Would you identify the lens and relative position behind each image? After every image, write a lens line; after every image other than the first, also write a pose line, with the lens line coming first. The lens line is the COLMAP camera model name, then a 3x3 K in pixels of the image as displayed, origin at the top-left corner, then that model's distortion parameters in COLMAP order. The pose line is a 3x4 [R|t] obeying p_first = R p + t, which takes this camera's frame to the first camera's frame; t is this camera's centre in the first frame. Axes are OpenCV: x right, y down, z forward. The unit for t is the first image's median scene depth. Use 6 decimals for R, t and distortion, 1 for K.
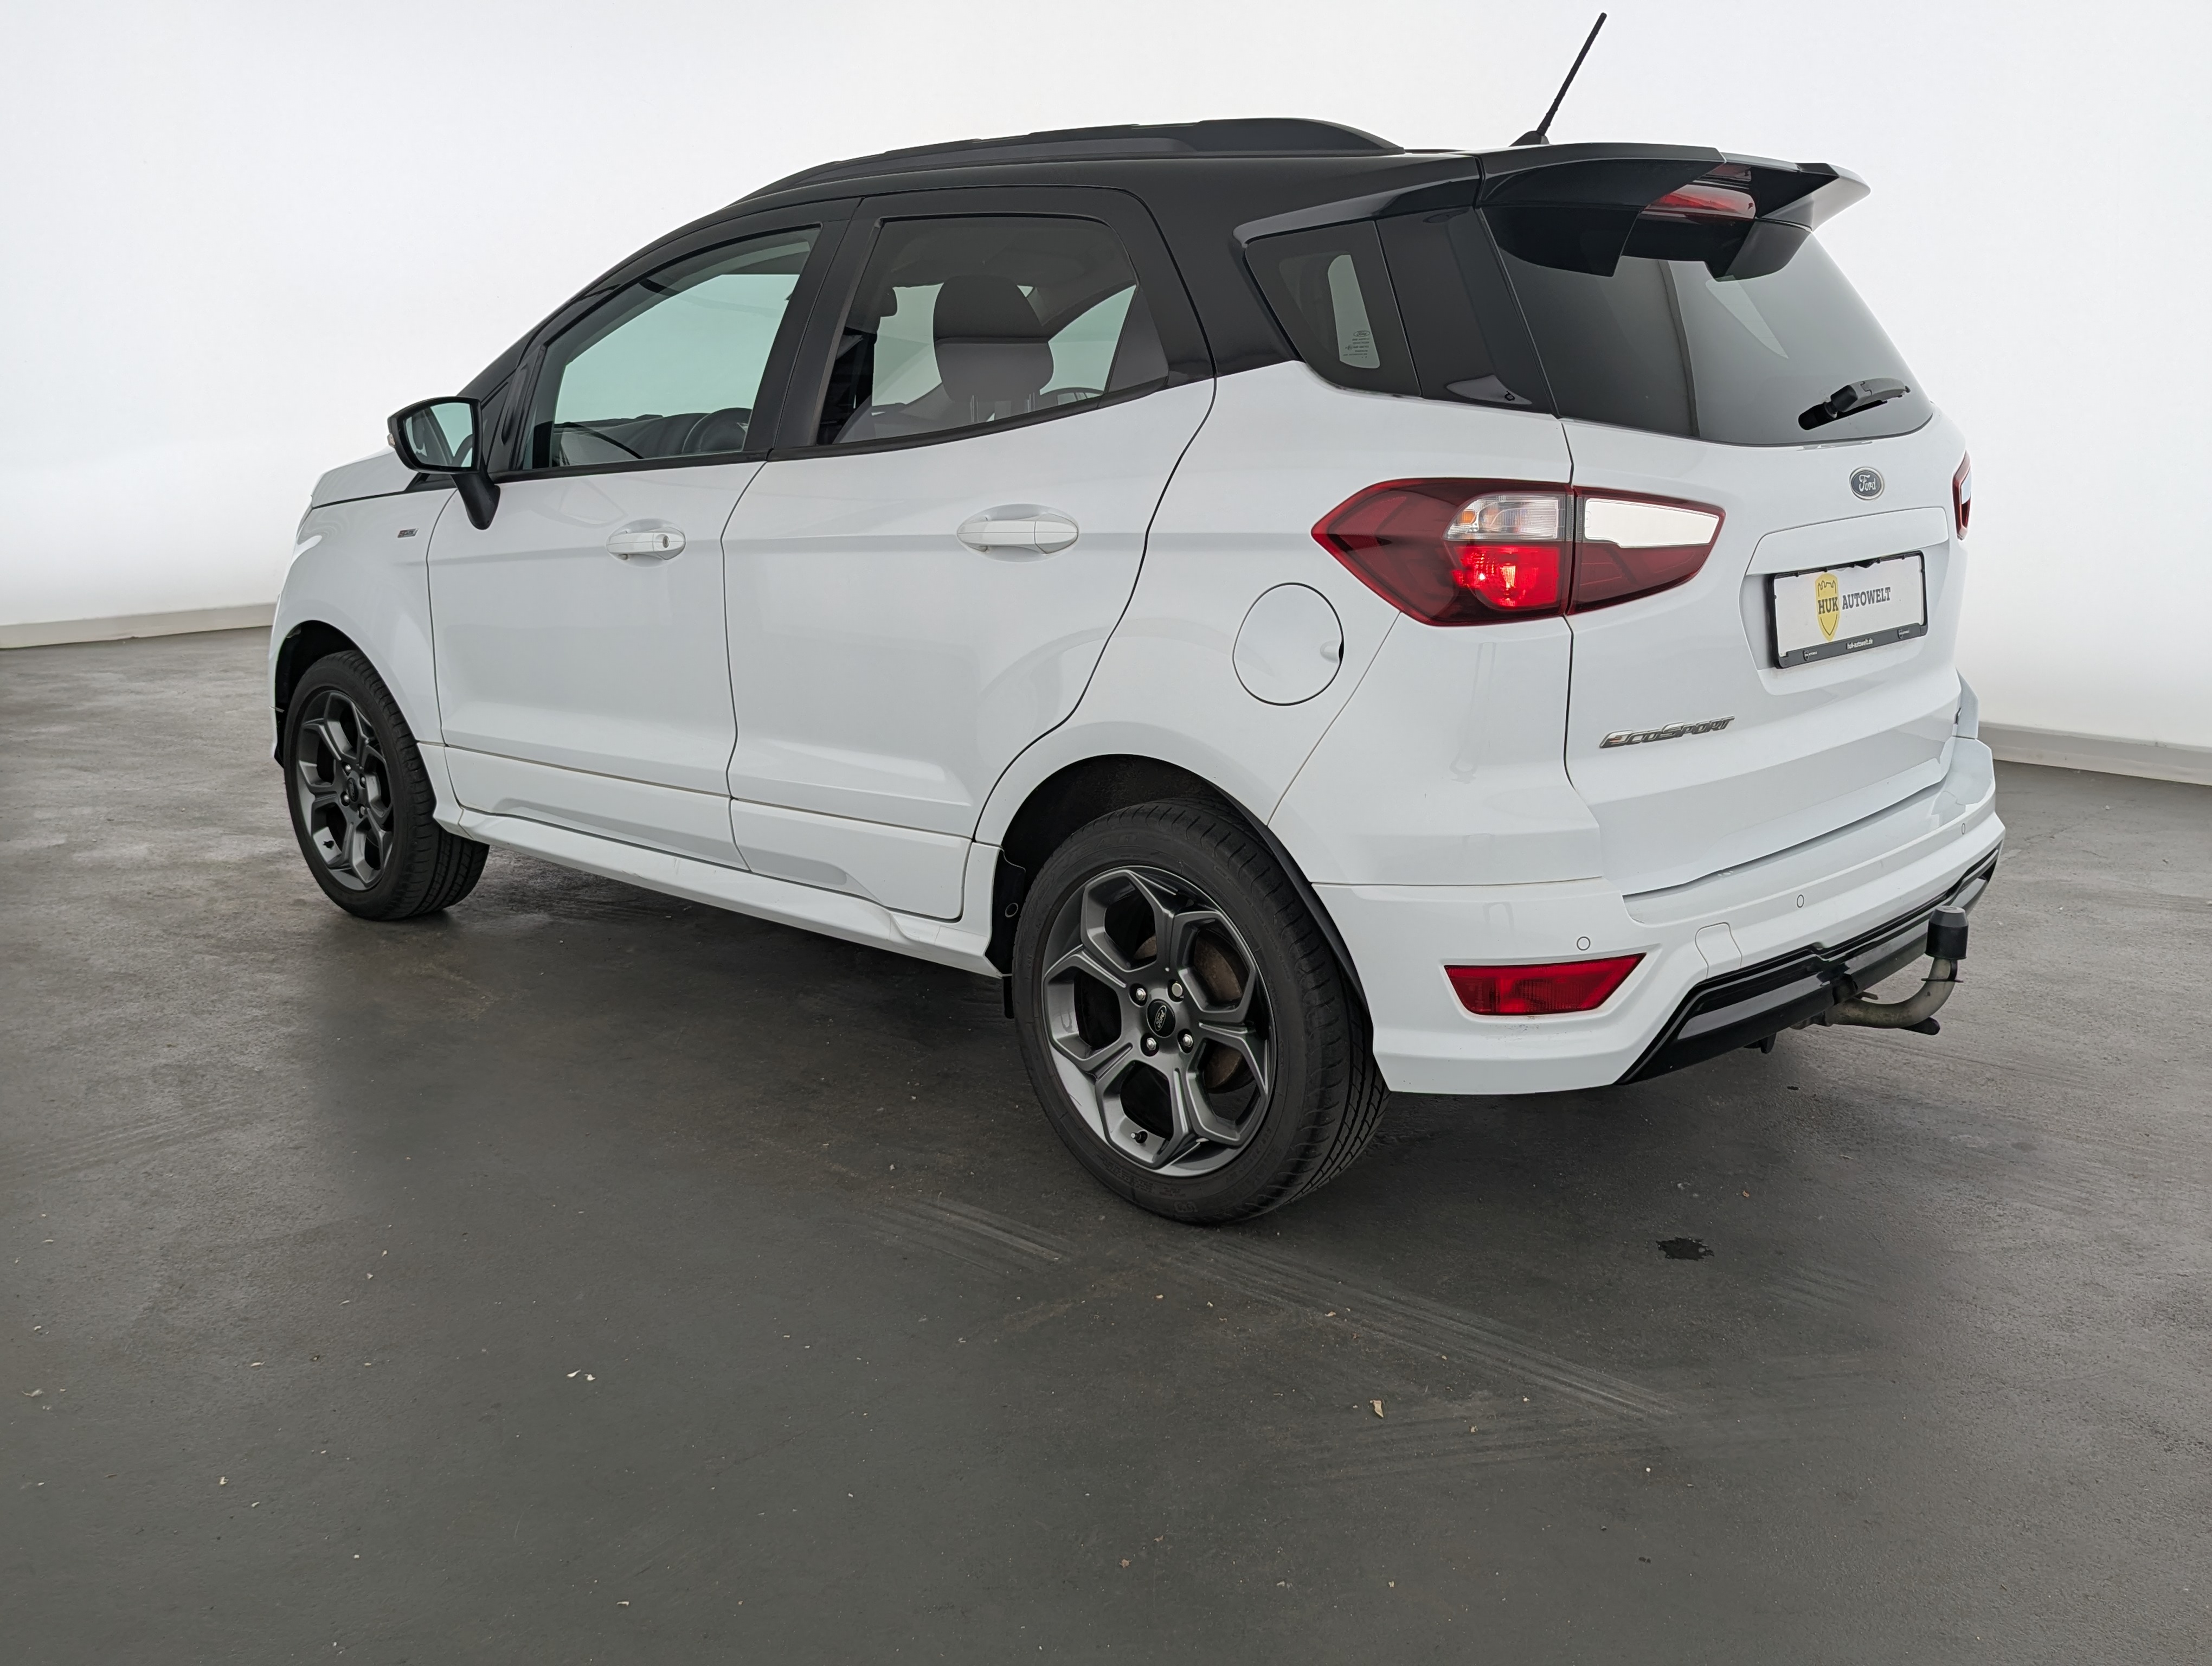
lens RADIAL K [[2036.0, 0, 1106.0], [0, 2036.0, 833.0], [0, 0, 1]] dist [0.041049, -0.027483]
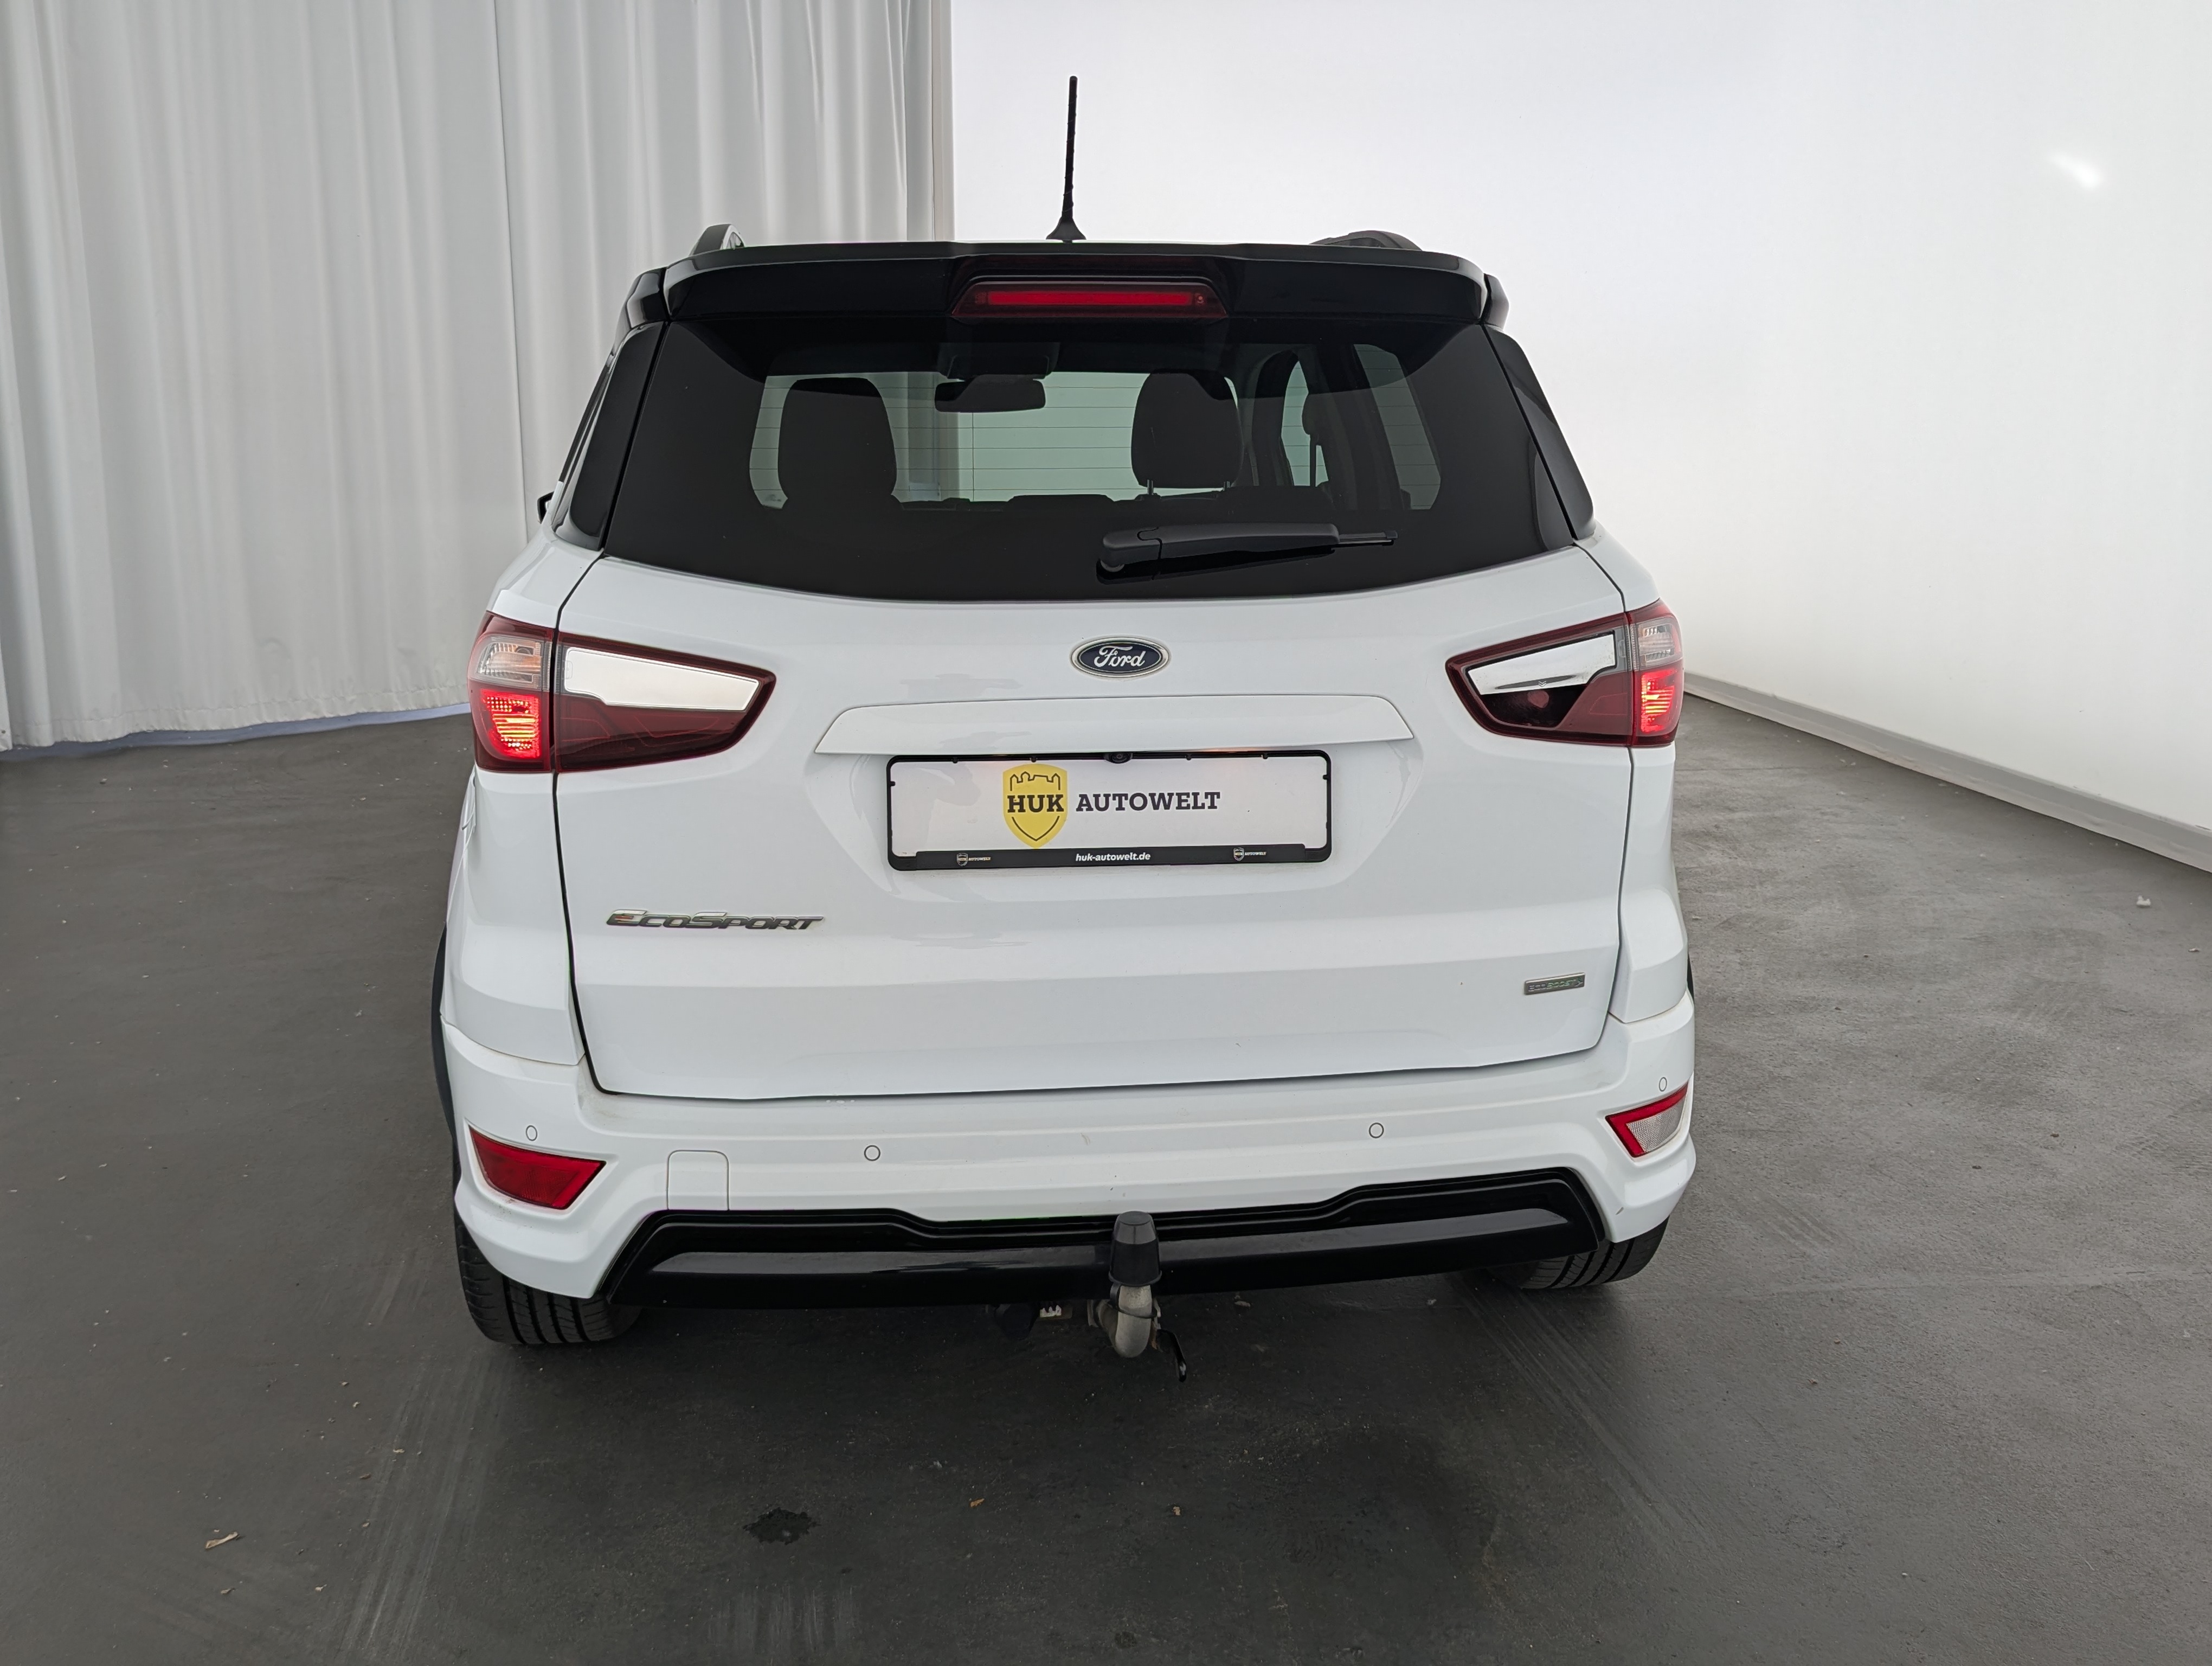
lens RADIAL K [[2036.0, 0, 1106.0], [0, 2036.0, 833.0], [0, 0, 1]] dist [0.041049, -0.027483]
pose [[0.759497, 0.137387, -0.635837, 0.966108], [-0.149583, 0.988135, 0.034834, -0.144143], [0.633079, 0.068654, 0.771037, 0.443336]]
